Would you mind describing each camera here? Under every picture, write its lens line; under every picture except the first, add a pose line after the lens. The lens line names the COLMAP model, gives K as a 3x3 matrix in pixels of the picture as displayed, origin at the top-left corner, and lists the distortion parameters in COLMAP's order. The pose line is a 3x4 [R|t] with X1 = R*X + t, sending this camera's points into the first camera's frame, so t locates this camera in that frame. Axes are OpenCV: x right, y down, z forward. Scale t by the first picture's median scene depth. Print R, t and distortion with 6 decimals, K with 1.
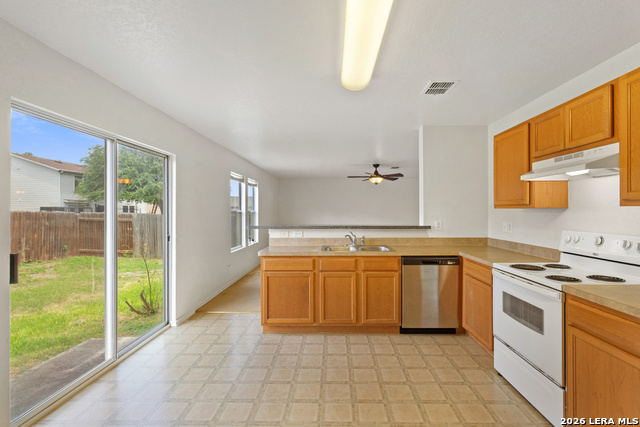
lens RADIAL K [[292.2, 0, 333.4], [0, 292.2, 211.2], [0, 0, 1]] dist [-0.001224, -0.000095]
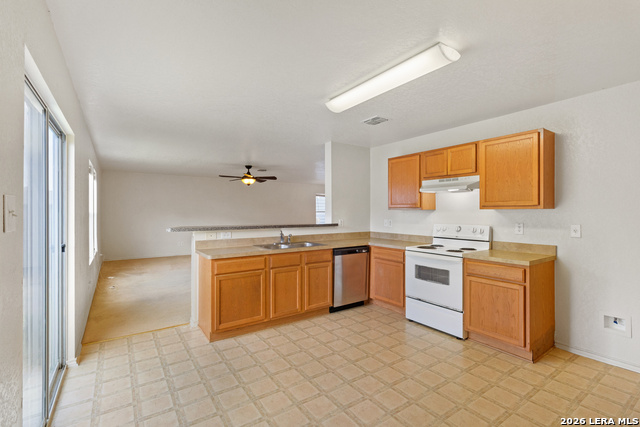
lens RADIAL K [[299.7, 0, 323.2], [0, 299.7, 210.0], [0, 0, 1]] dist [0.019631, -0.000224]
pose [[0.813124, 0.004965, 0.582069, -0.529155], [-0.001264, 0.999976, -0.006763, 0.001151], [-0.582089, 0.004763, 0.813111, 0.004783]]
